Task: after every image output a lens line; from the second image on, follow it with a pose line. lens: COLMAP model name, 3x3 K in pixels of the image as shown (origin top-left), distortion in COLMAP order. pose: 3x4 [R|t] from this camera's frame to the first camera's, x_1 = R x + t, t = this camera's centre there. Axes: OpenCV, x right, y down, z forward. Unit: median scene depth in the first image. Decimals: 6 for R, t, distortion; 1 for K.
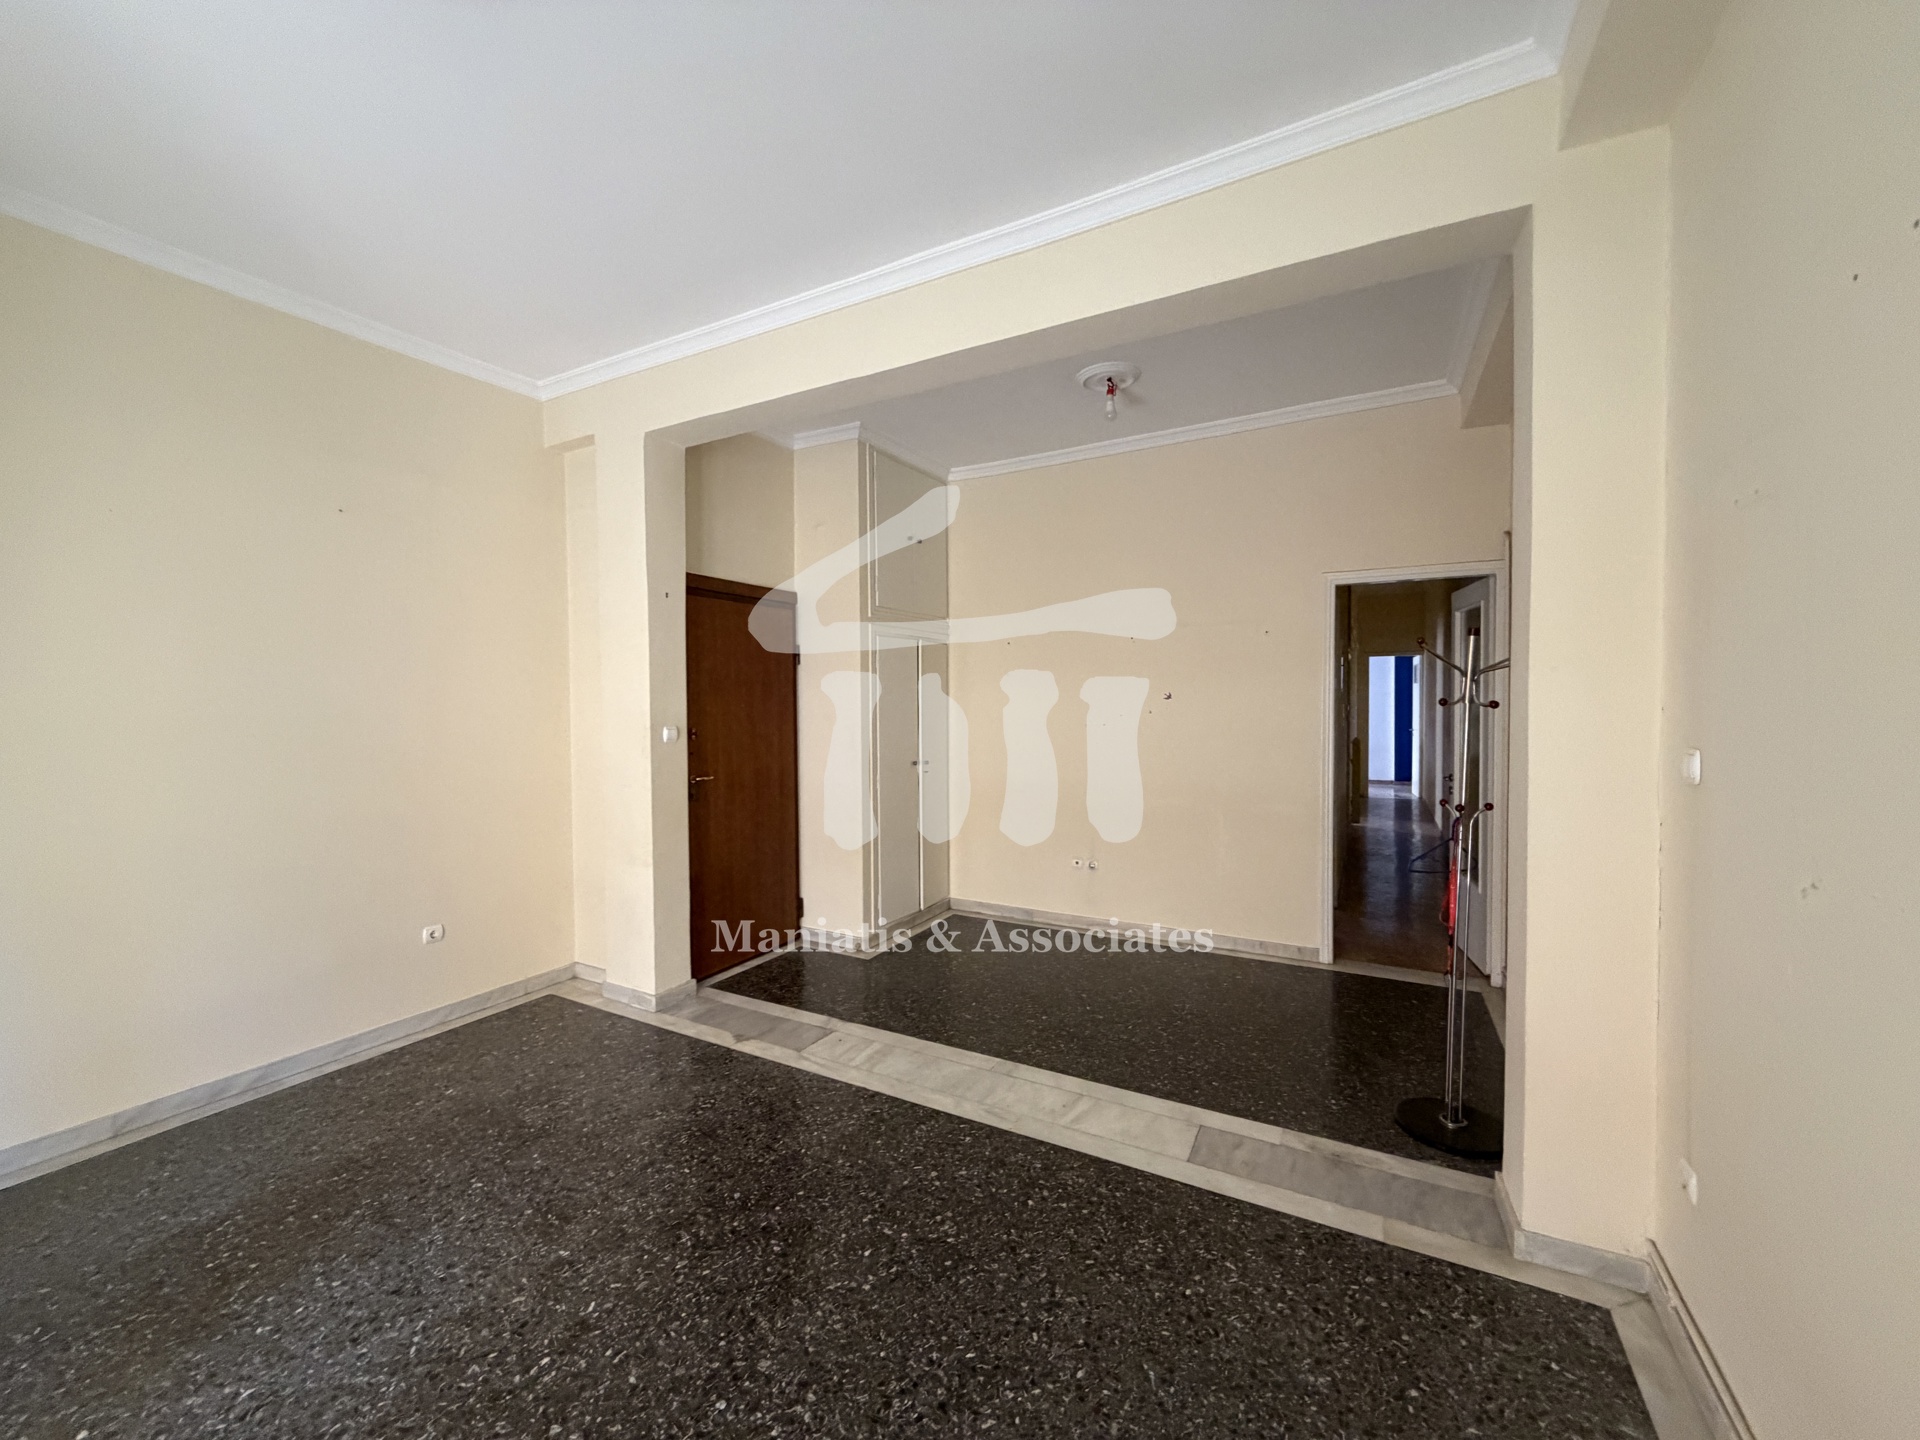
lens RADIAL K [[763.4, 0, 952.4], [0, 763.4, 718.9], [0, 0, 1]] dist [0.000717, -0.000177]
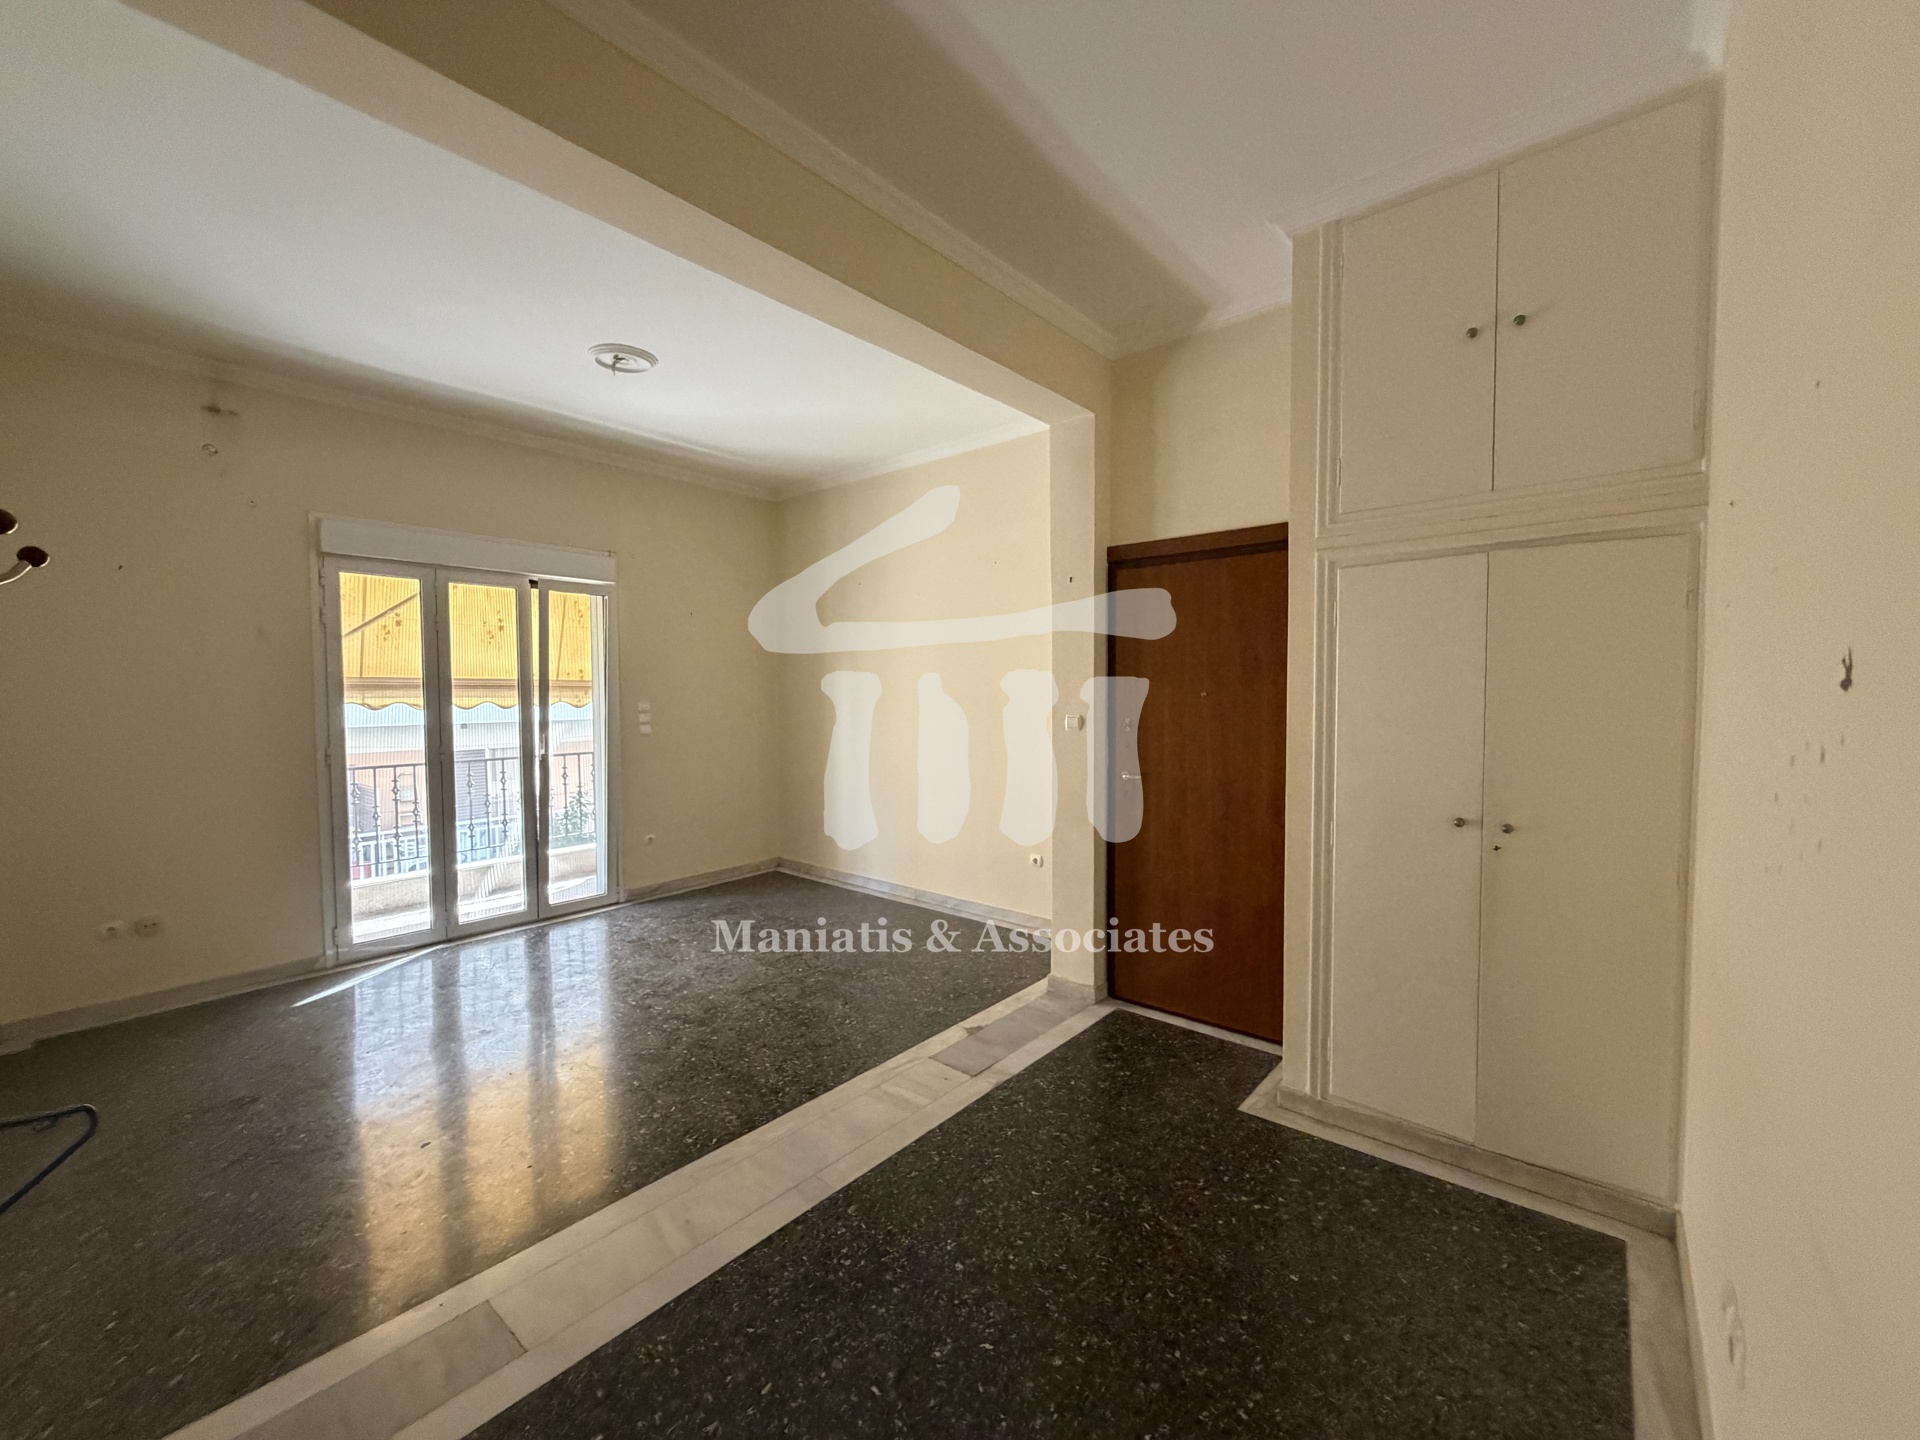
lens RADIAL K [[762.9, 0, 953.7], [0, 762.9, 718.4], [0, 0, 1]] dist [0.000845, 0.000141]
pose [[-0.195214, 0.045380, -0.979710, 0.733666], [-0.015203, 0.998669, 0.049288, -0.037318], [0.980643, 0.024516, -0.194264, 1.243614]]
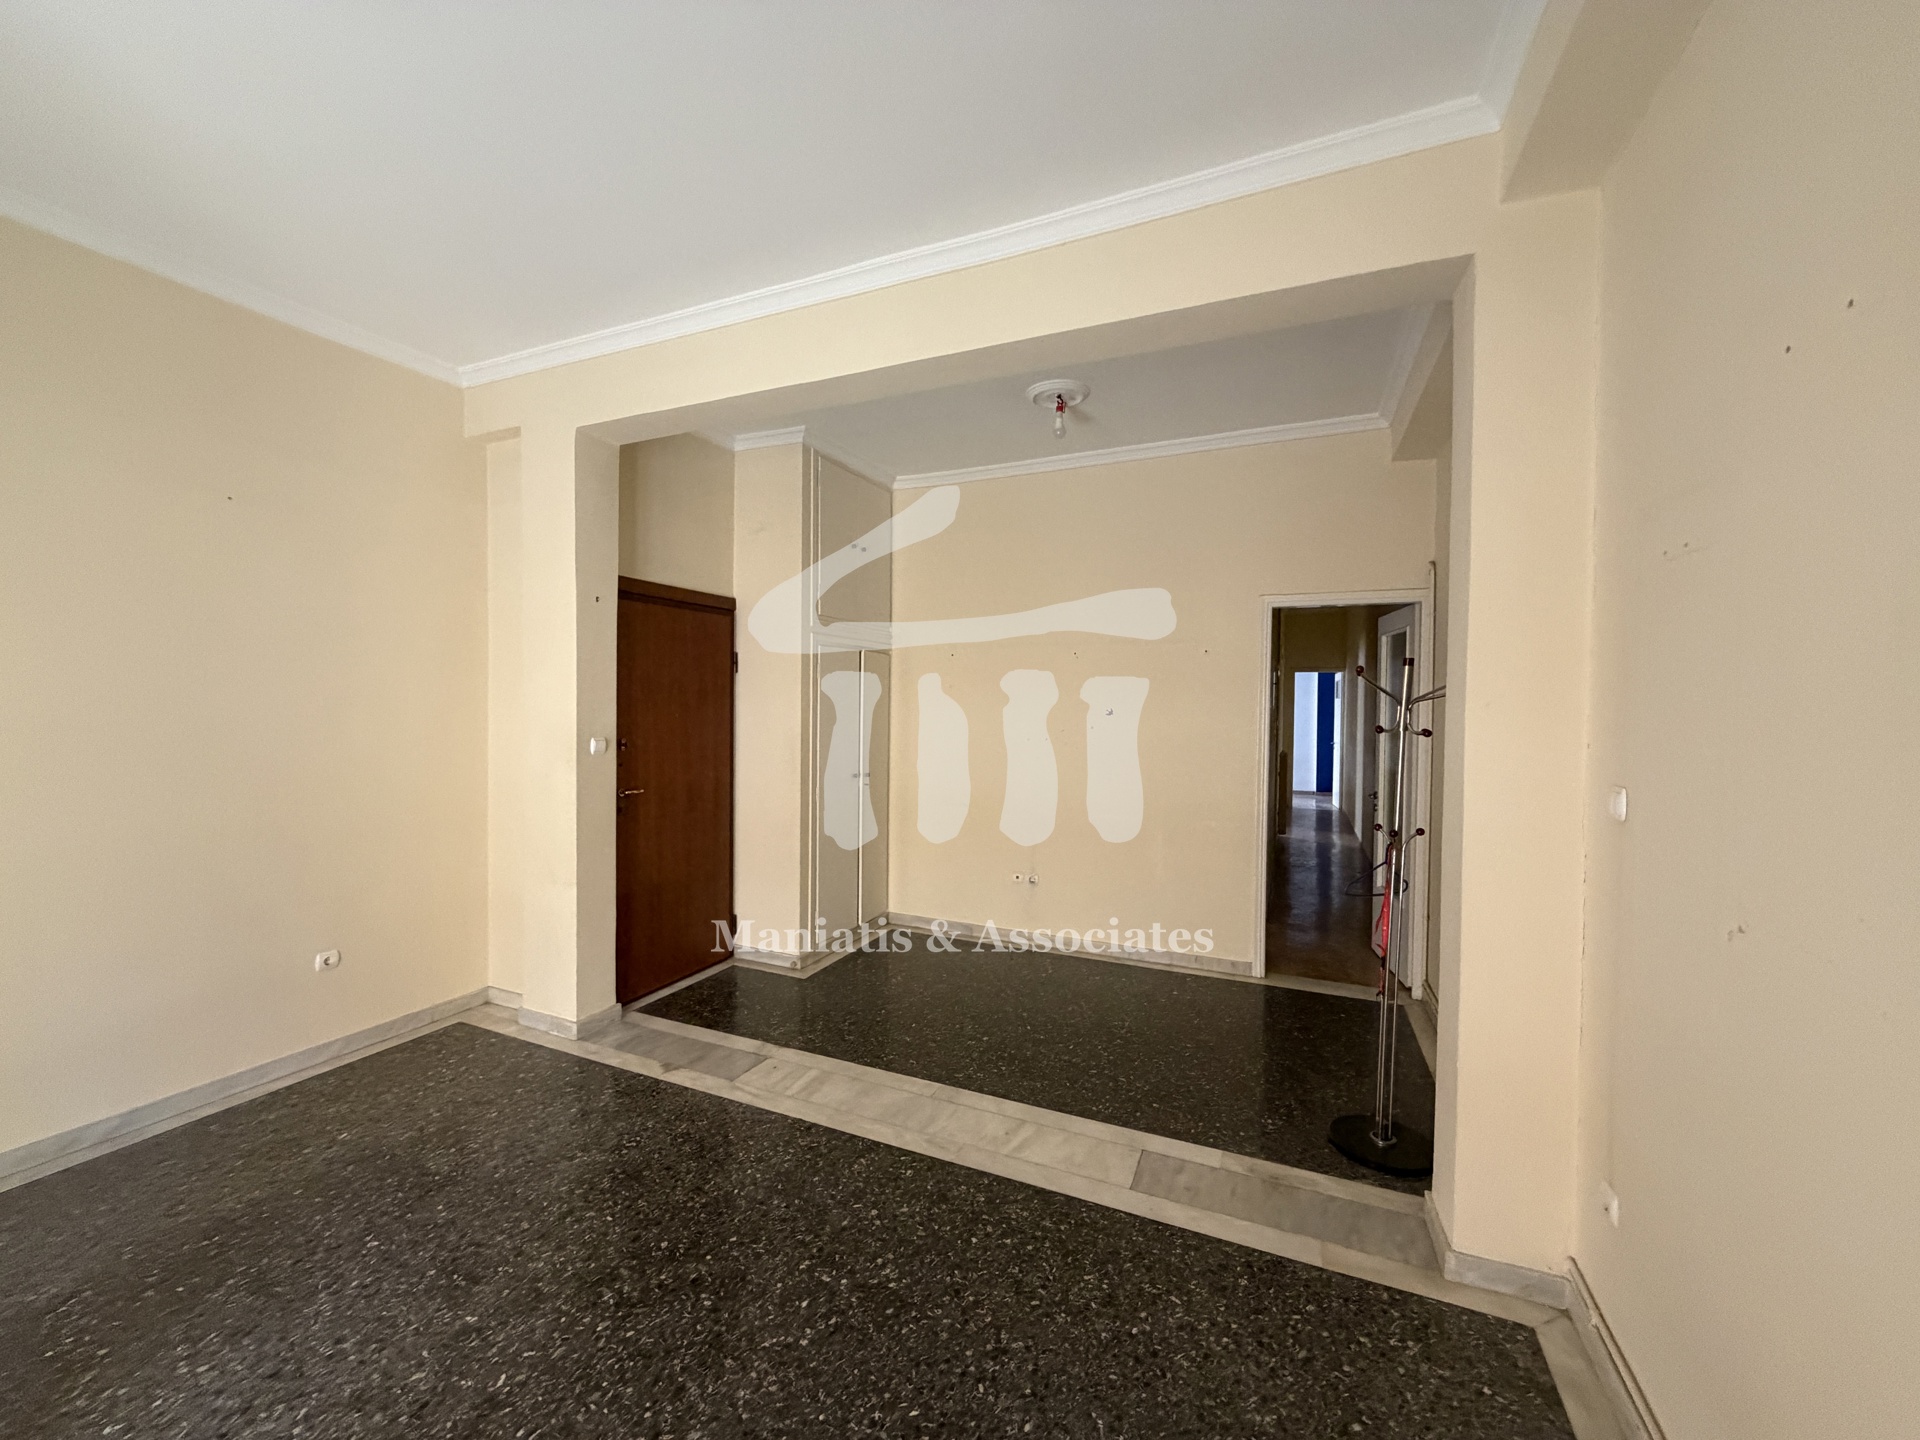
lens RADIAL K [[763.4, 0, 952.4], [0, 763.4, 718.9], [0, 0, 1]] dist [0.000717, -0.000177]
pose [[0.996382, 0.016125, 0.083445, -0.012497], [-0.015695, 0.999860, -0.005806, -0.017888], [-0.083526, 0.004475, 0.996496, 0.020664]]
